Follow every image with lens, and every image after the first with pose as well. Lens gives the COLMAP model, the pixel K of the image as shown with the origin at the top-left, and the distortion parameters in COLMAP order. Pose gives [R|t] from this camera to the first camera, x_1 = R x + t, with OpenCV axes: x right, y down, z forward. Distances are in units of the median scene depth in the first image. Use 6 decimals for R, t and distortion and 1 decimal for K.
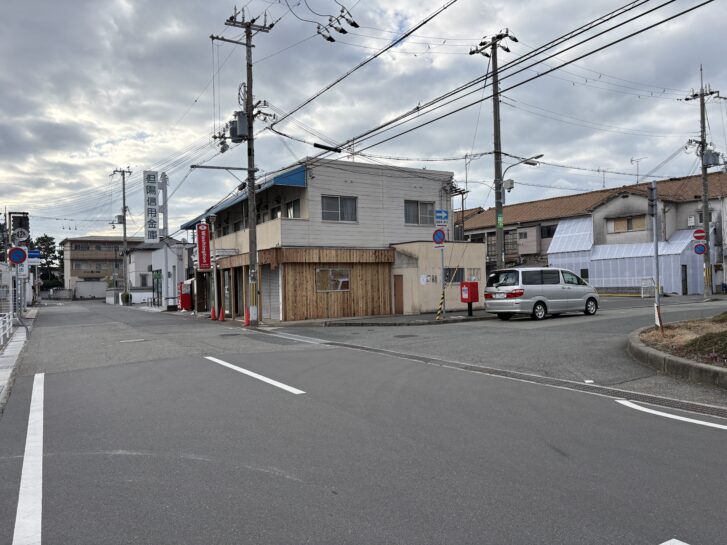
lens RADIAL K [[552.3, 0, 363.6], [0, 552.3, 272.0], [0, 0, 1]] dist [0.028328, -0.018972]
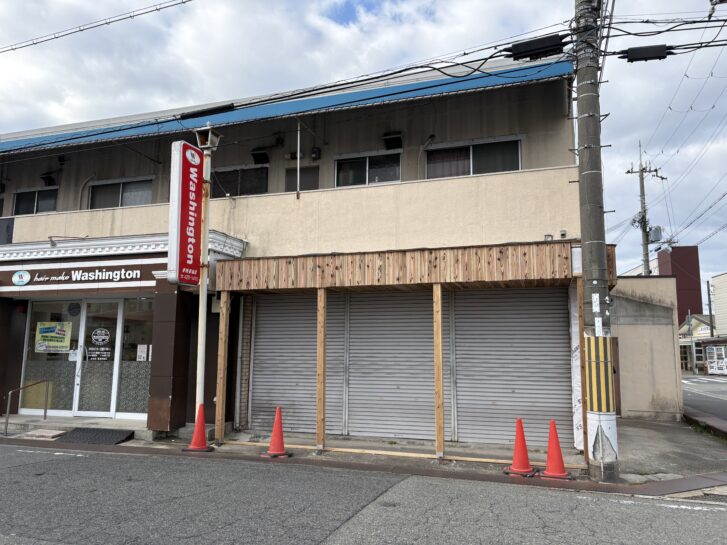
lens RADIAL K [[552.3, 0, 363.7], [0, 552.3, 274.3], [0, 0, 1]] dist [0.028328, -0.018972]
pose [[0.728783, 0.130244, 0.672244, -0.372364], [-0.041339, 0.988322, -0.146667, 0.026863], [-0.683496, 0.079098, 0.725656, 0.612004]]
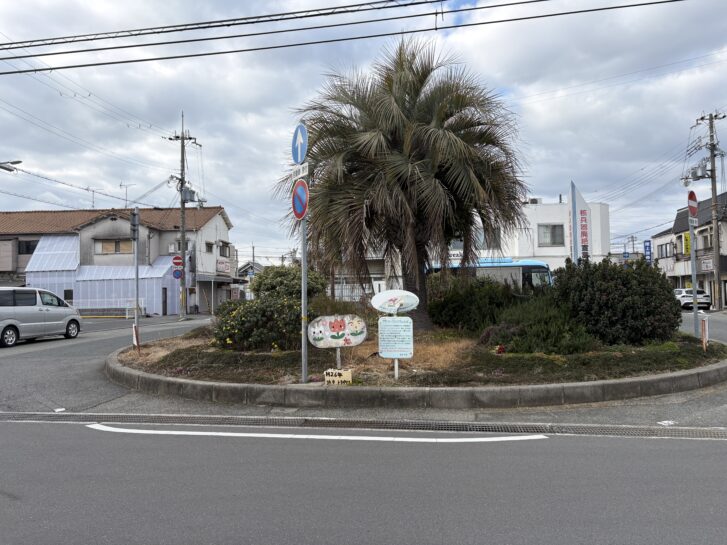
lens RADIAL K [[552.3, 0, 363.1], [0, 552.3, 272.3], [0, 0, 1]] dist [0.028328, -0.018972]
pose [[0.628337, 0.044765, 0.776652, -0.024905], [-0.014574, 0.998845, -0.045782, 0.000991], [-0.777805, 0.017448, 0.628264, 0.010625]]
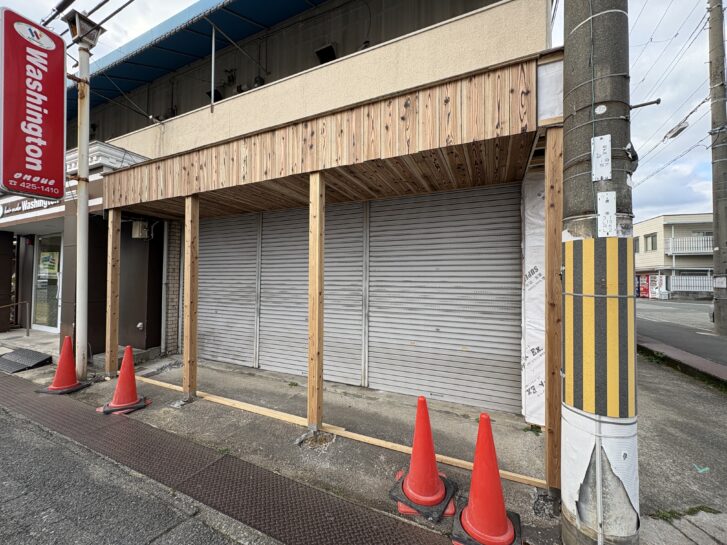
lens RADIAL K [[290.7, 0, 364.9], [0, 290.7, 271.4], [0, 0, 1]] dist [-0.005051, 0.000057]
pose [[0.796566, 0.055522, 0.601996, -0.211388], [-0.043581, 0.998457, -0.034420, 0.024104], [-0.602978, 0.001182, 0.797757, 0.696916]]
